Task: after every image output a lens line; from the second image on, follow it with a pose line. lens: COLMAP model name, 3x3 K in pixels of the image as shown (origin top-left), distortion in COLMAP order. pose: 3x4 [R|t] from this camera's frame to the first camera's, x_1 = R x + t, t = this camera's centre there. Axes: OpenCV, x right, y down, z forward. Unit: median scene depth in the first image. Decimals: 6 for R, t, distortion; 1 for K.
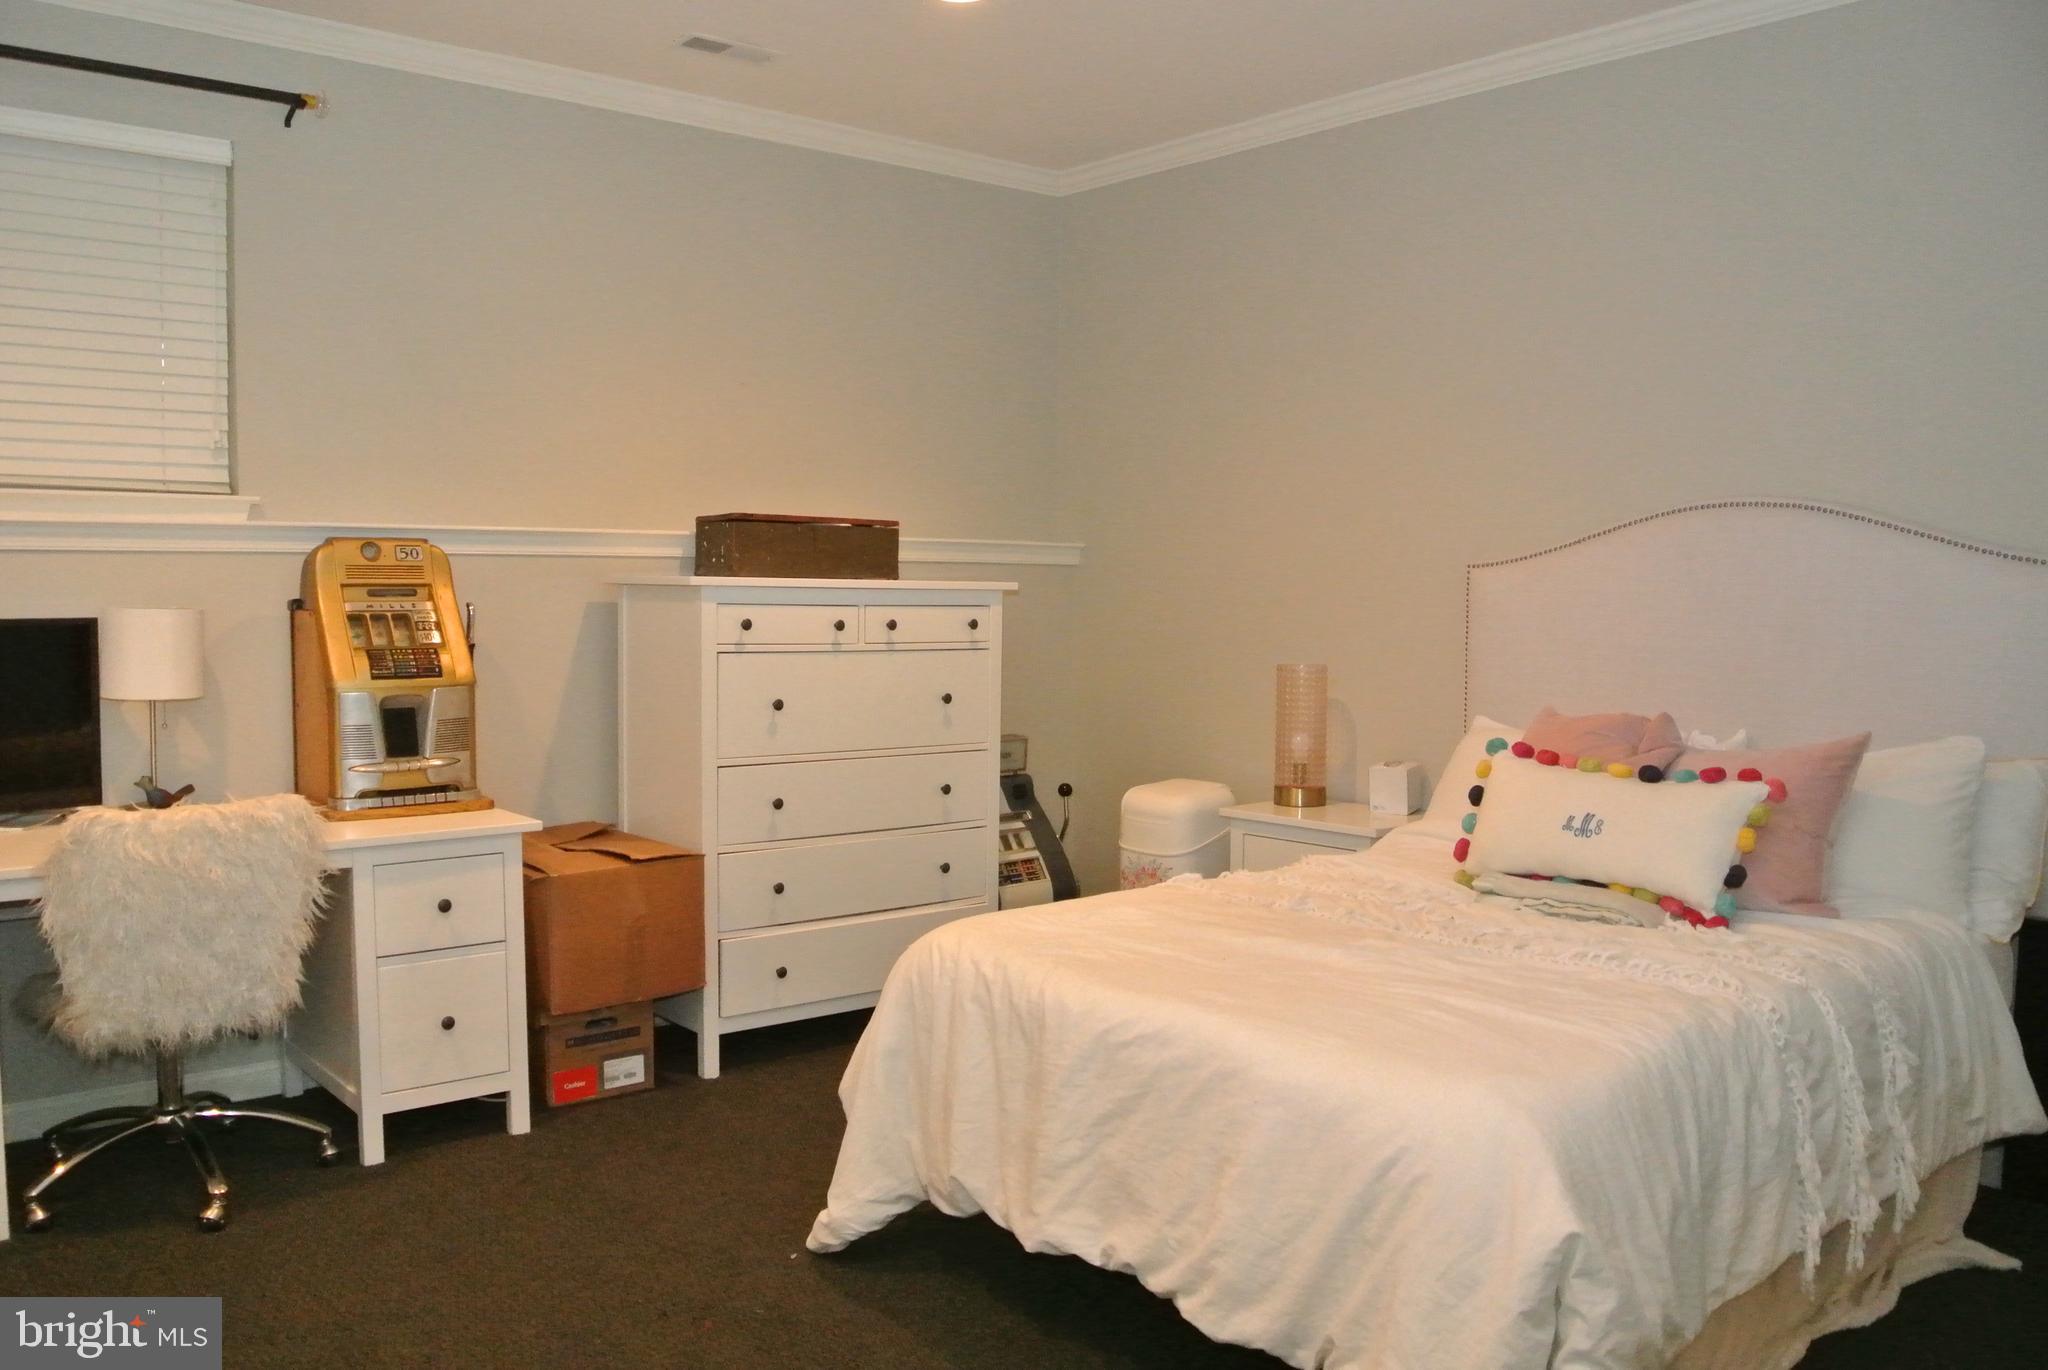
lens RADIAL K [[1602.9, 0, 980.8], [0, 1602.9, 686.6], [0, 0, 1]] dist [-0.089416, 0.038565]
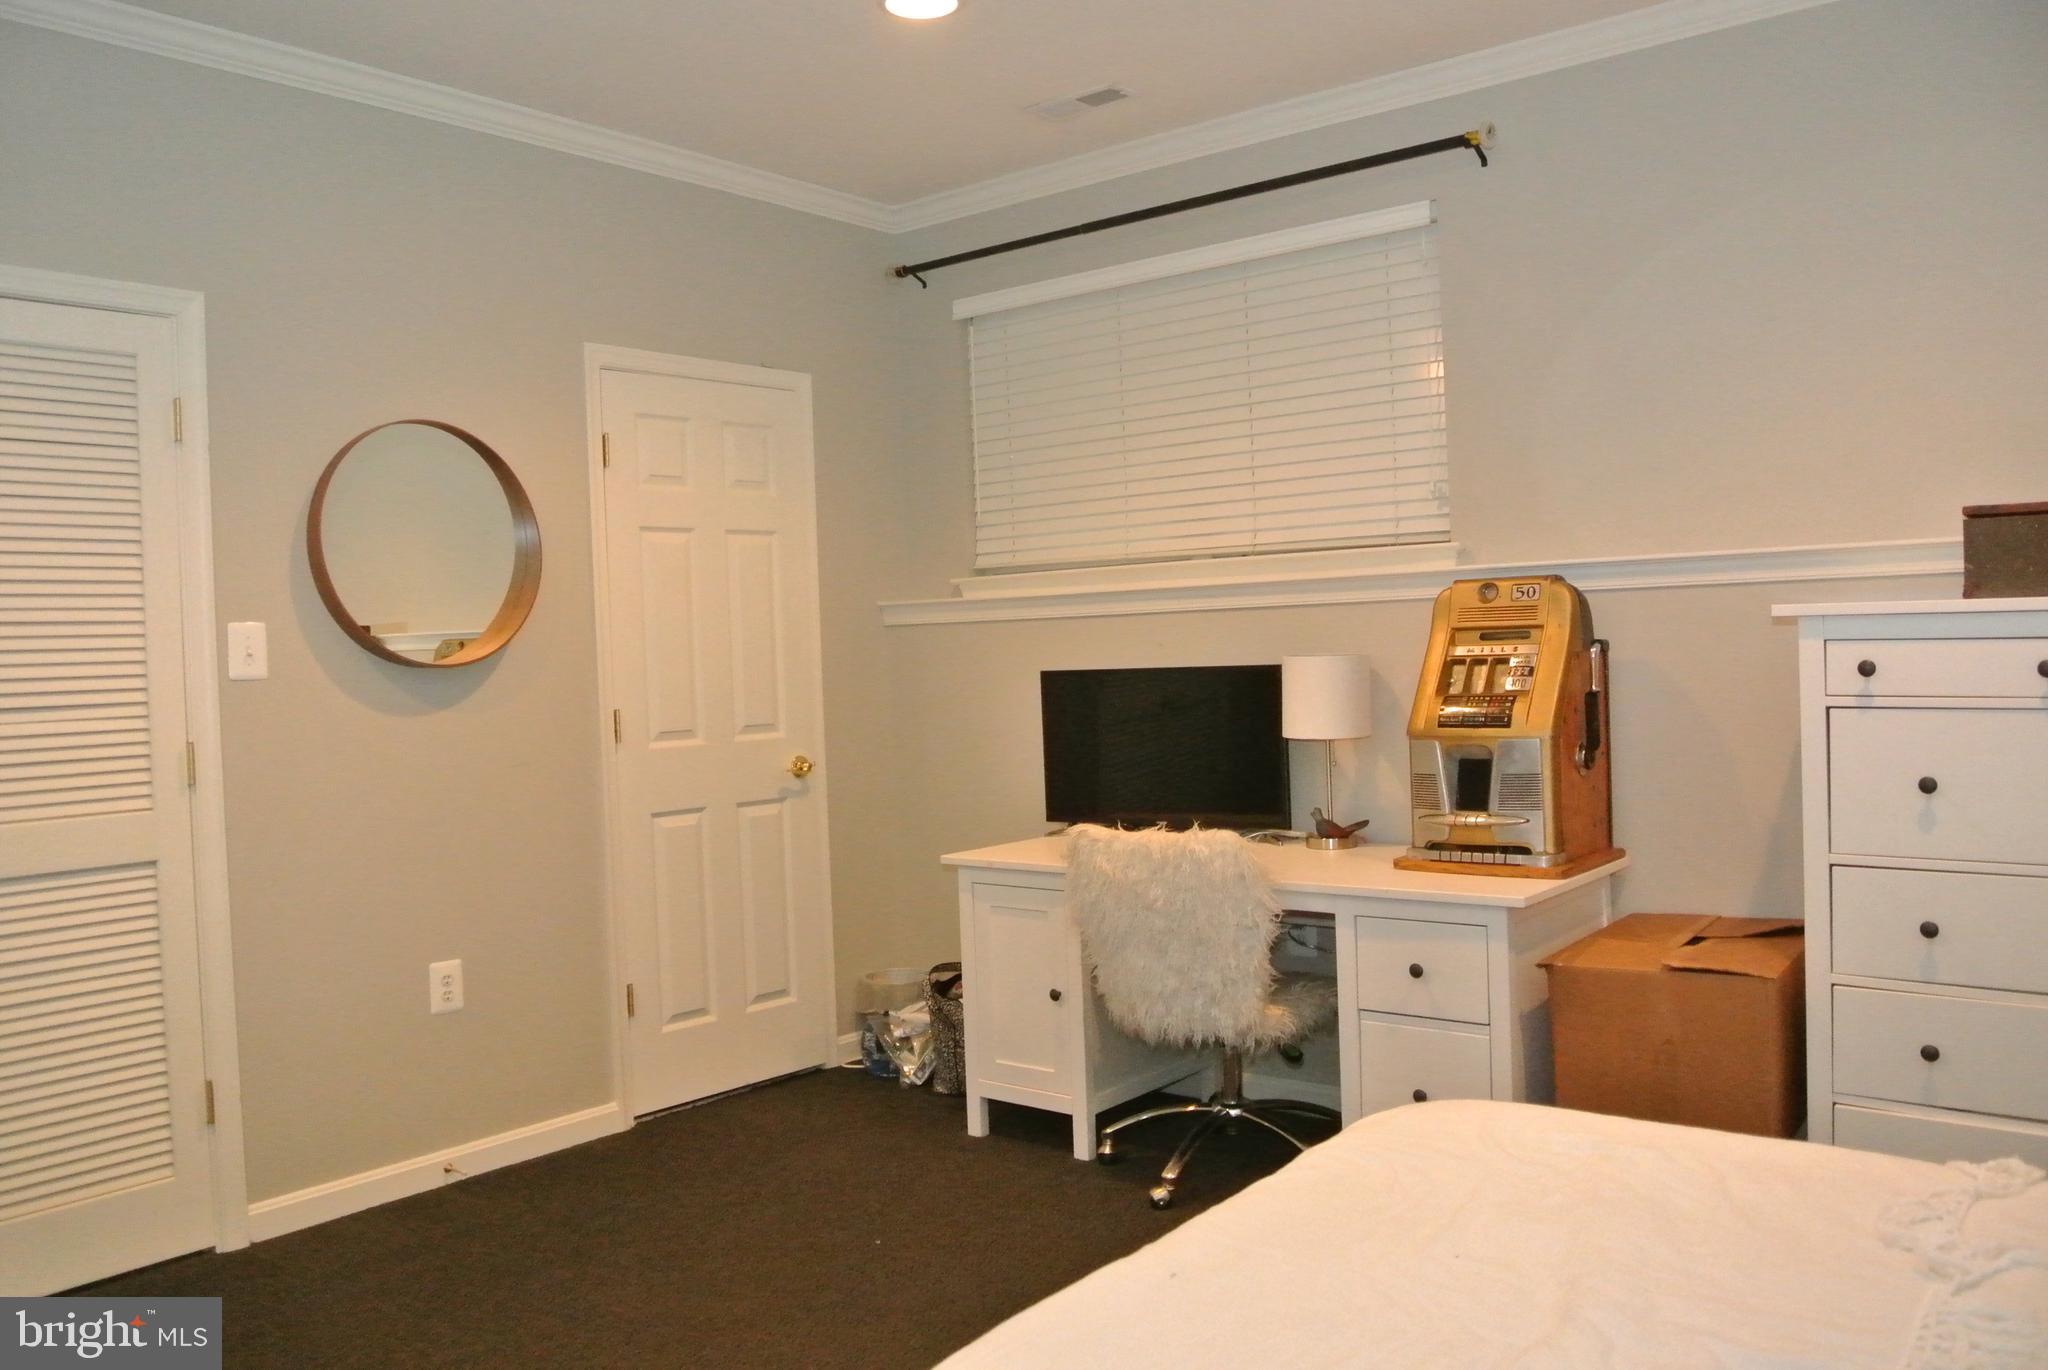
lens RADIAL K [[1581.9, 0, 980.6], [0, 1581.9, 687.9], [0, 0, 1]] dist [-0.090852, 0.039786]
pose [[0.200430, 0.010257, -0.979654, 0.571737], [-0.027355, 0.999614, 0.004869, -0.029343], [0.979326, 0.025823, 0.200633, 0.617673]]
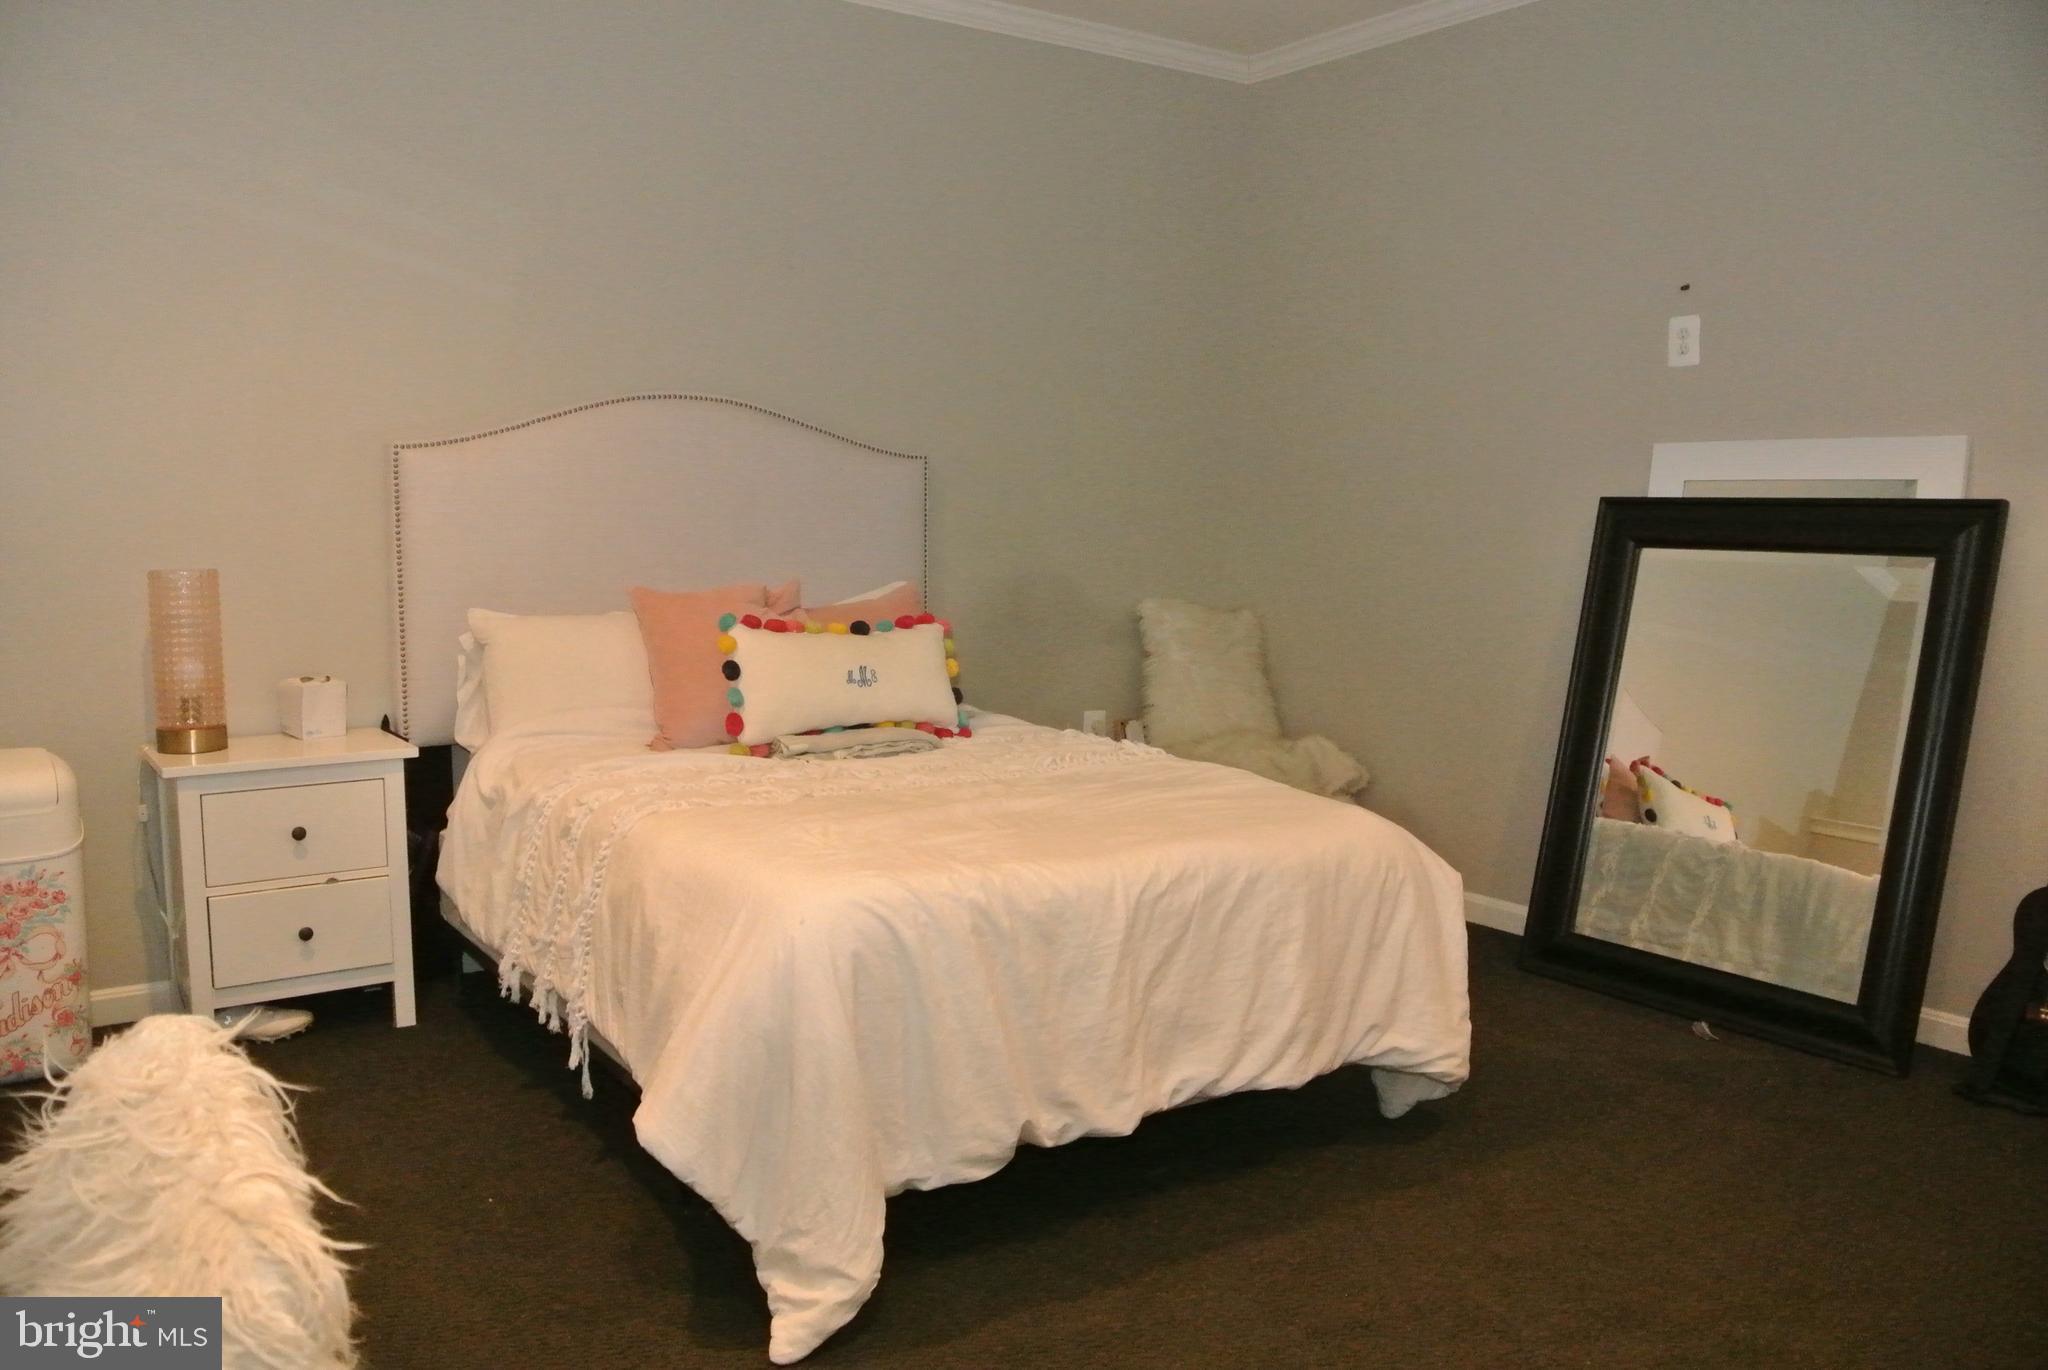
lens RADIAL K [[1581.9, 0, 980.6], [0, 1581.9, 687.9], [0, 0, 1]] dist [-0.090852, 0.039786]
pose [[0.092763, -0.121222, 0.988282, -0.741264], [0.055547, 0.991646, 0.116421, -0.032911], [-0.994138, 0.044096, 0.098721, 0.794522]]
